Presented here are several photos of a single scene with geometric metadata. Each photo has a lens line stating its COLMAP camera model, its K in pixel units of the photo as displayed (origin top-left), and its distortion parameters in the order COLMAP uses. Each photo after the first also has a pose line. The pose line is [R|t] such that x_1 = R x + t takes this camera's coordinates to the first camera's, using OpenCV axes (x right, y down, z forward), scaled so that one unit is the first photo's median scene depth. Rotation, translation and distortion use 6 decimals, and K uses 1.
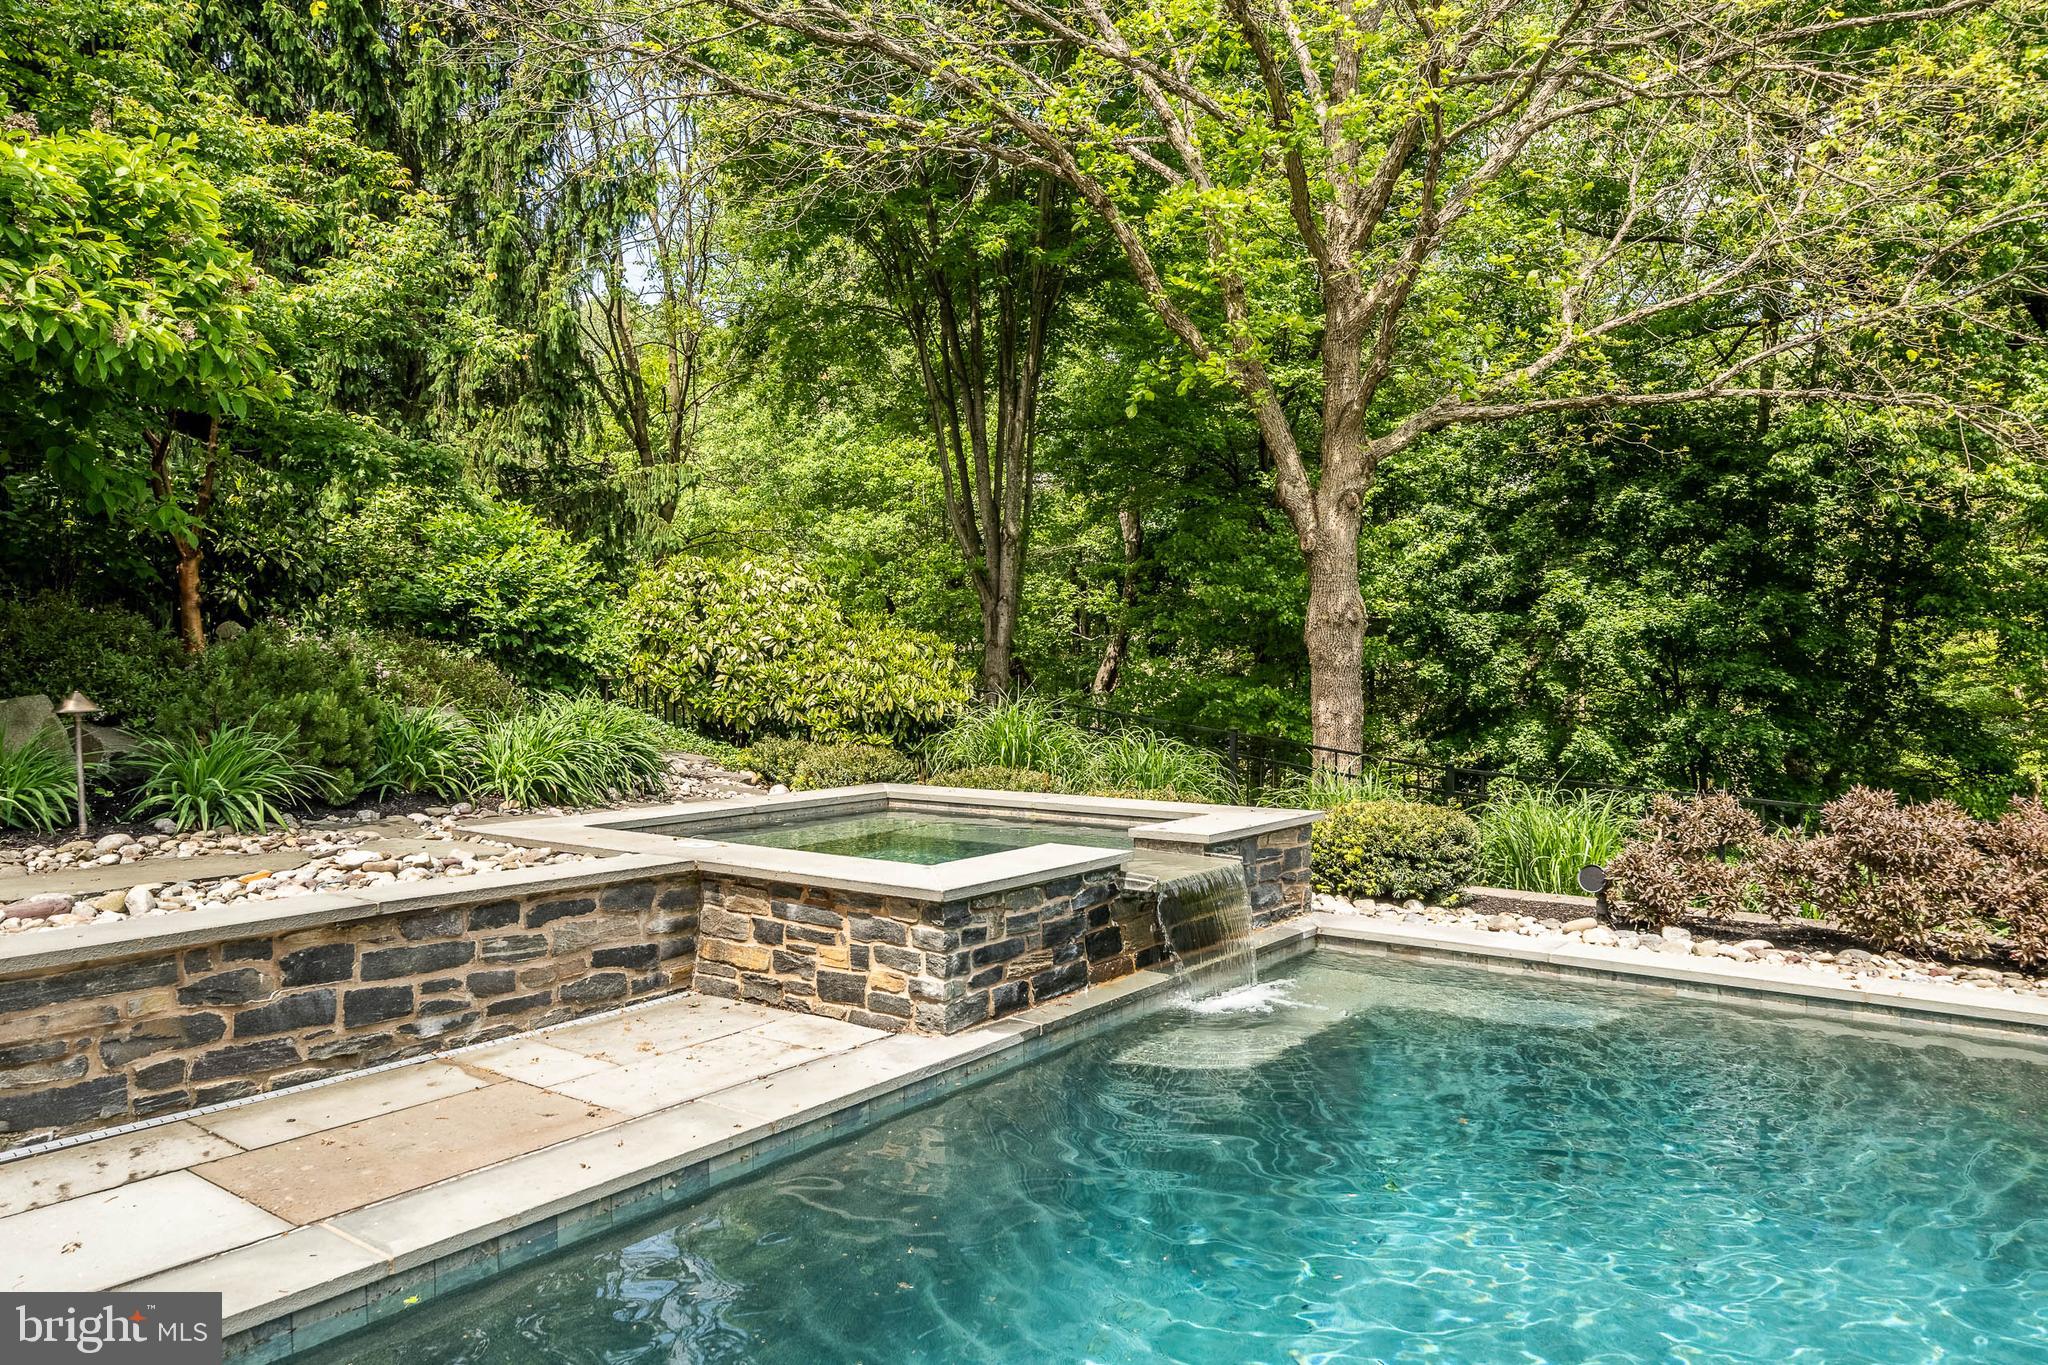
lens RADIAL K [[1384.6, 0, 1024.7], [0, 1384.6, 680.5], [0, 0, 1]] dist [0.000723, -0.000055]
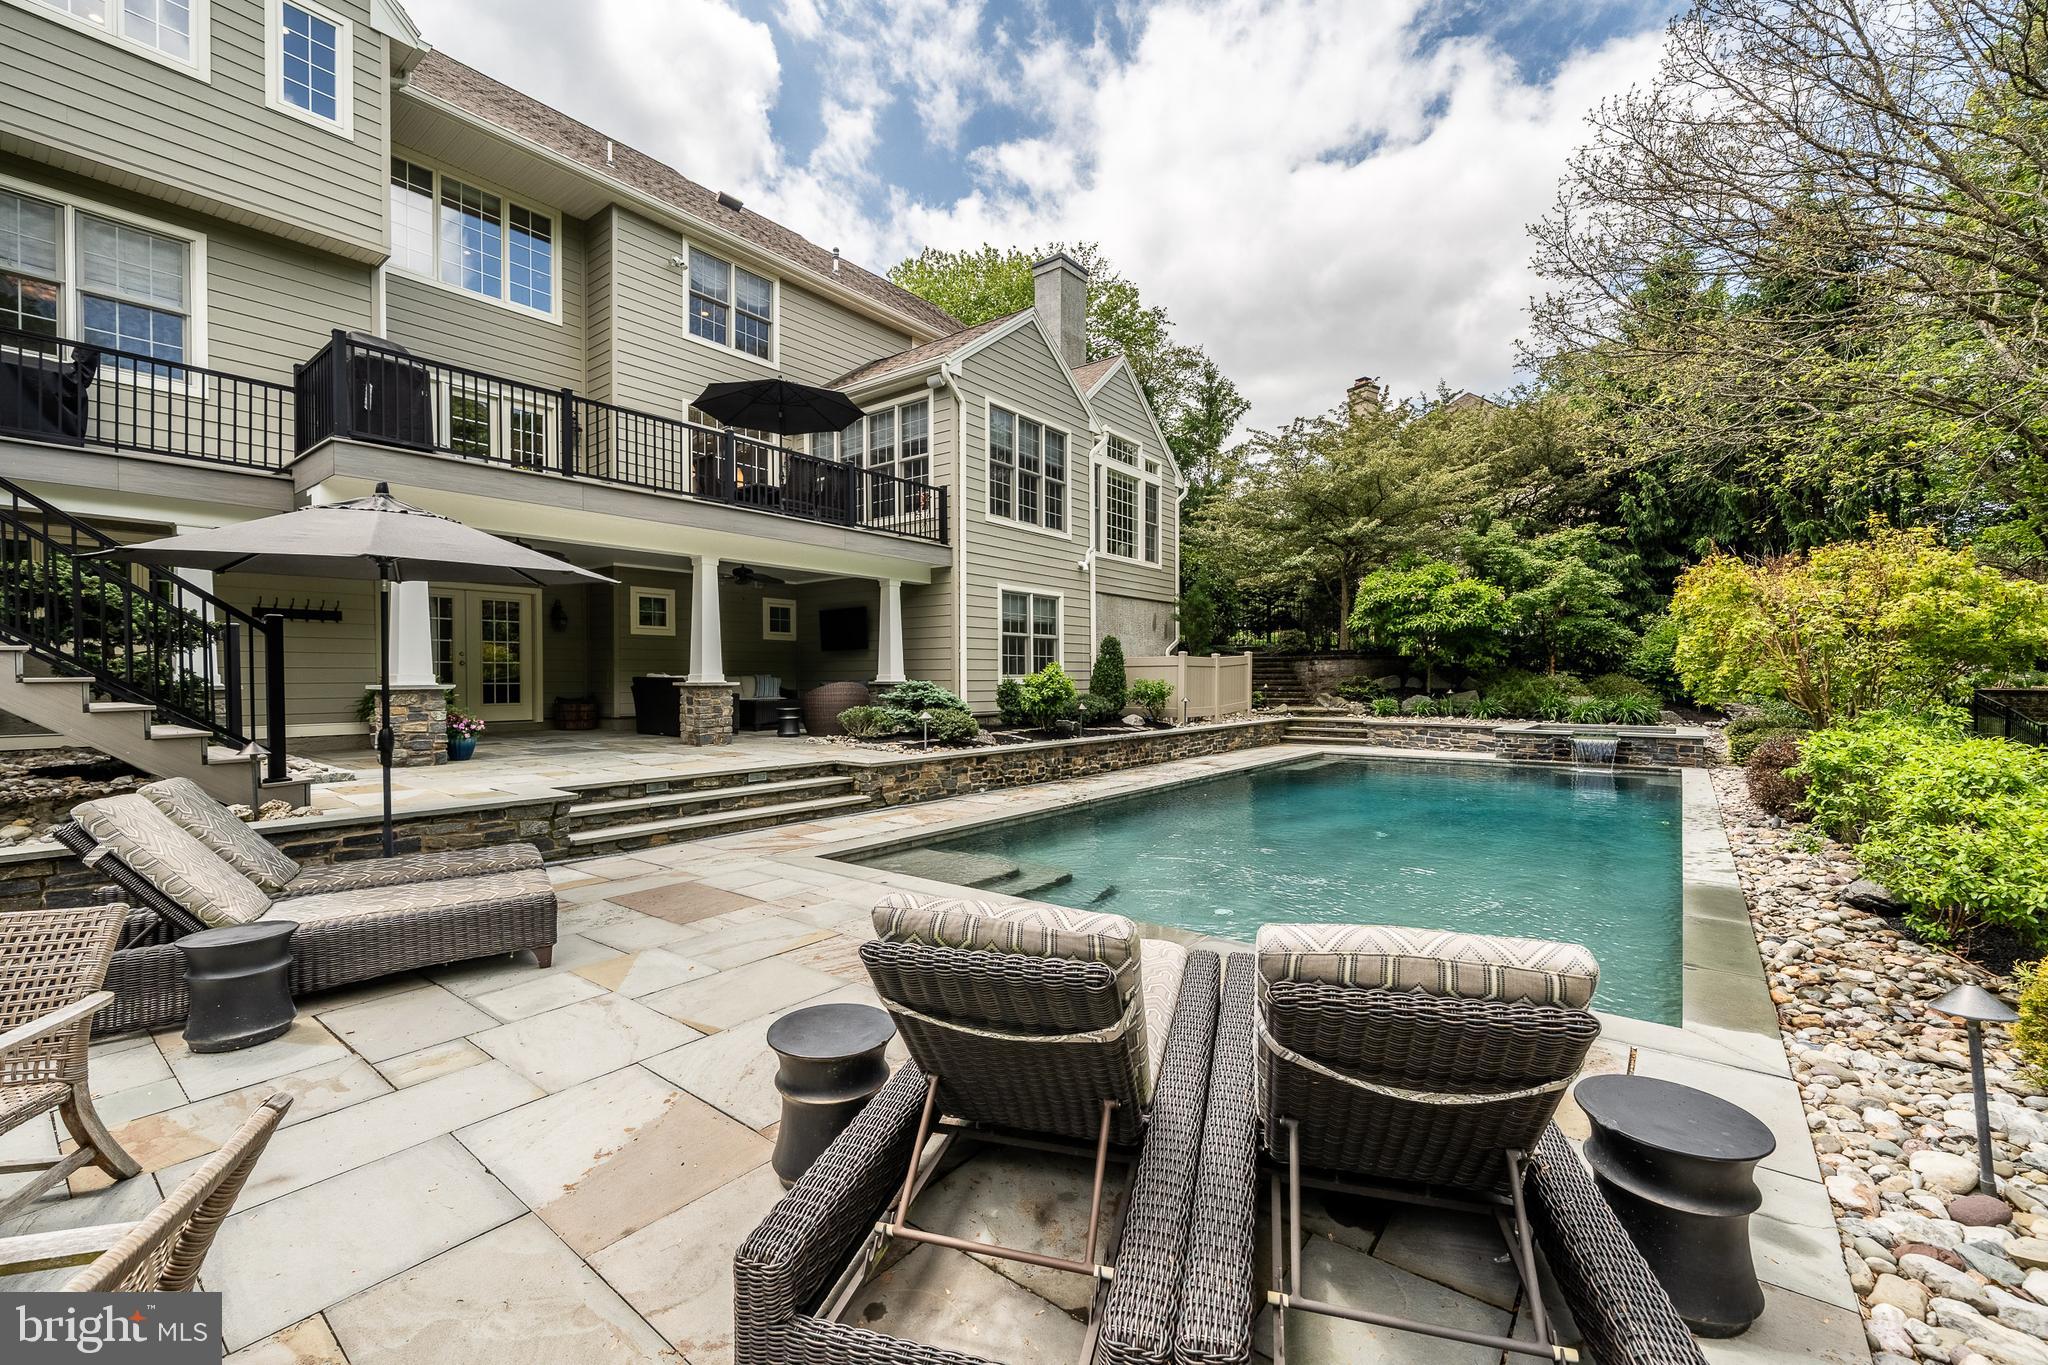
lens RADIAL K [[836.1, 0, 1023.8], [0, 836.1, 687.8], [0, 0, 1]] dist [-0.019765, -0.000047]
pose [[-0.002547, 0.020110, -0.999795, 2.947426], [-0.011140, 0.999735, 0.020137, -0.044993], [0.999935, 0.011189, -0.002322, -0.723987]]
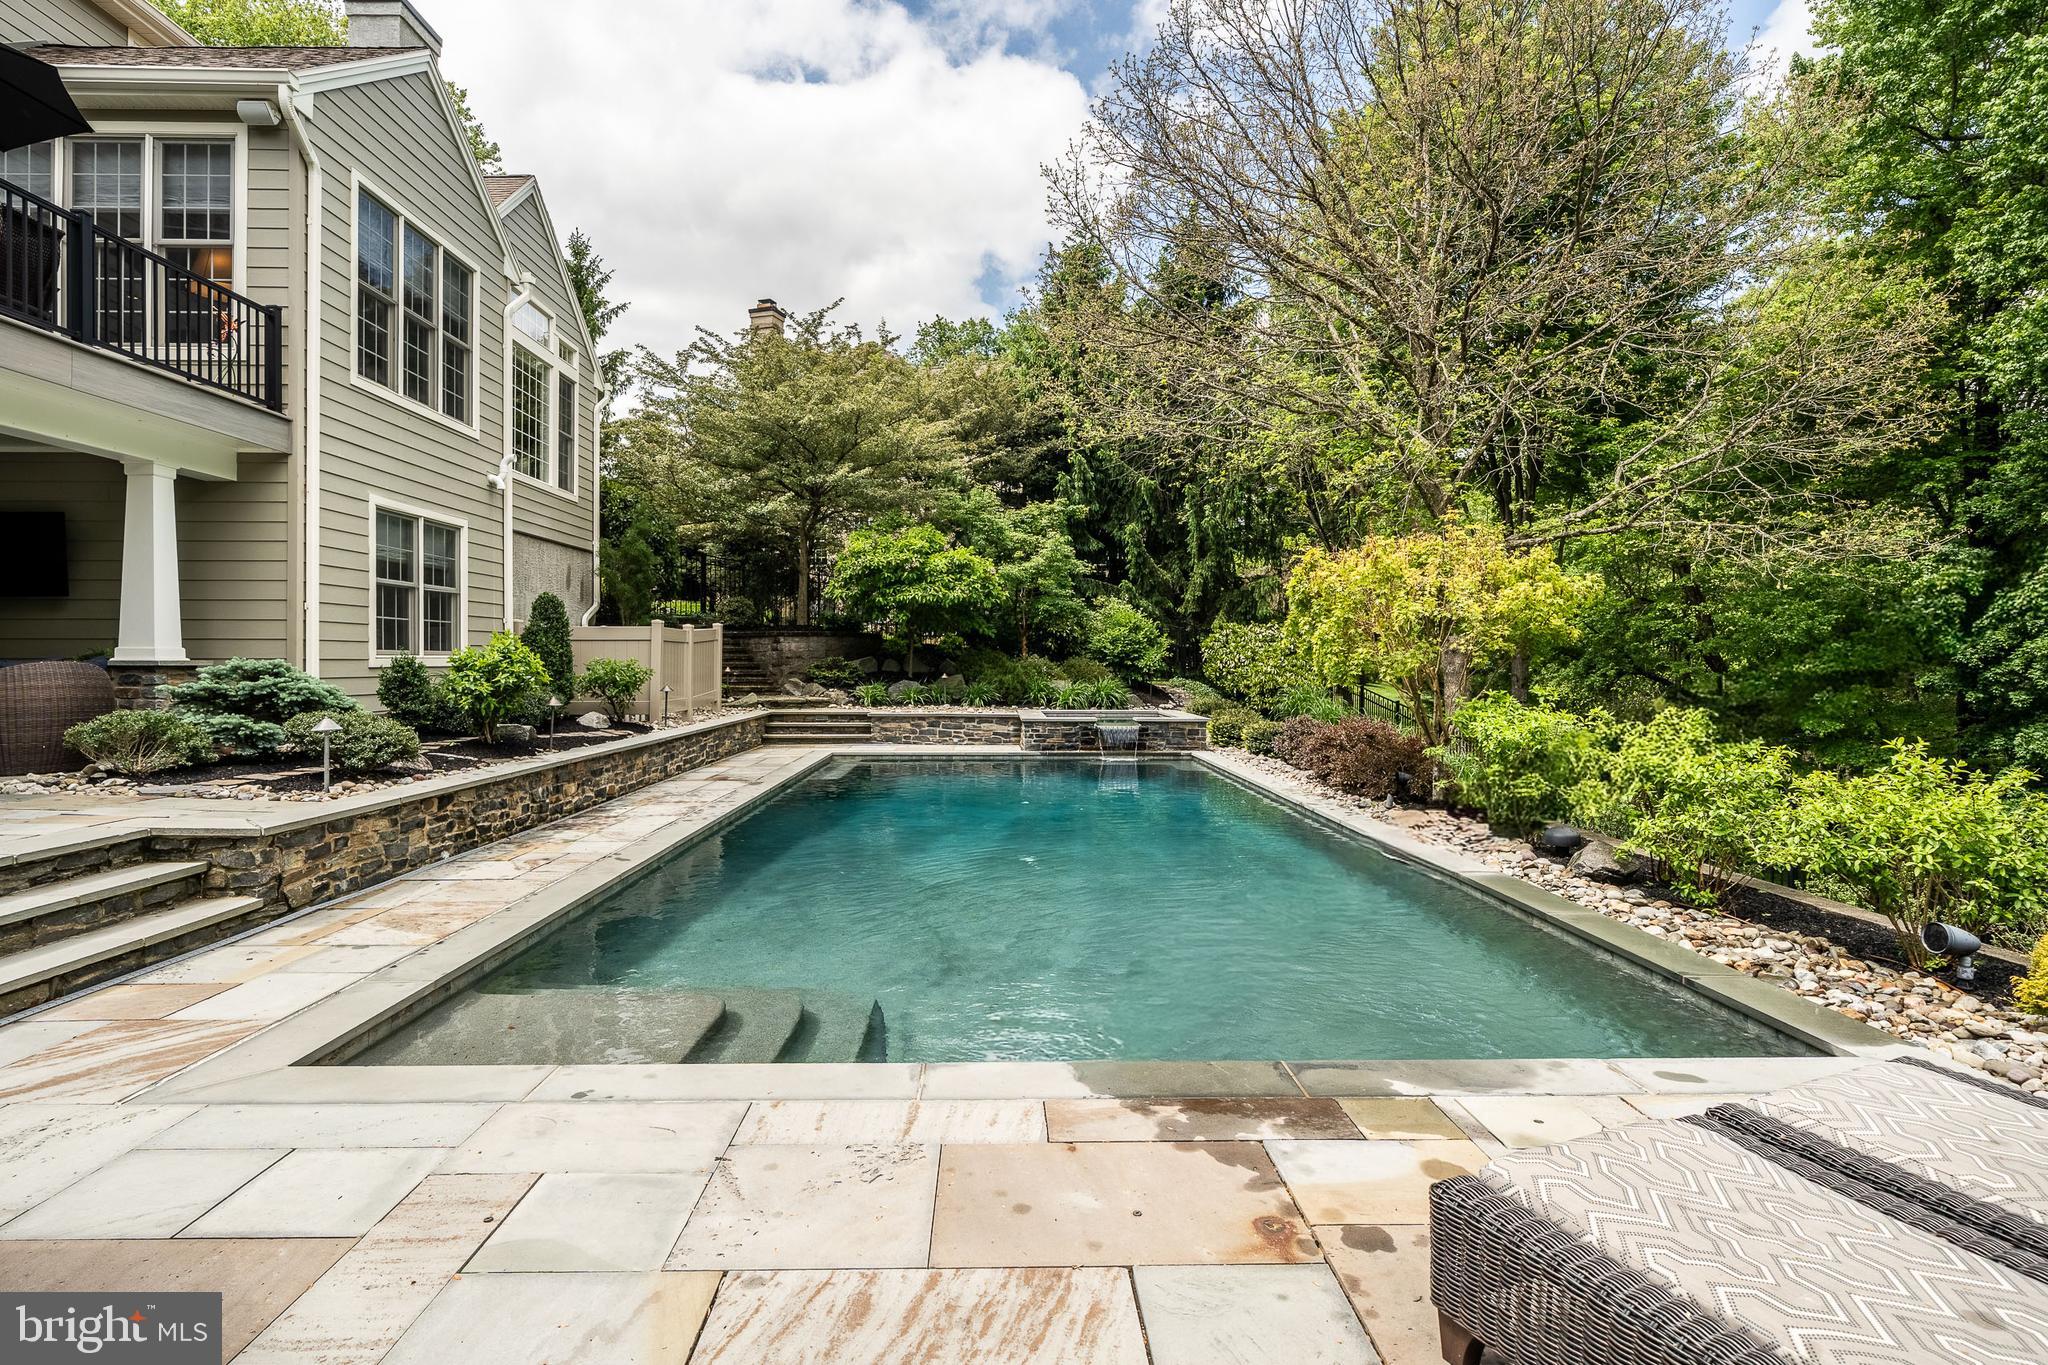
lens RADIAL K [[1026.0, 0, 1015.5], [0, 1026.0, 651.7], [0, 0, 1]] dist [-0.004372, 0.000108]
pose [[0.630678, 0.003849, -0.776035, 2.474123], [-0.019530, 0.999750, -0.010914, -0.029910], [0.775799, 0.022039, 0.630595, -1.121291]]
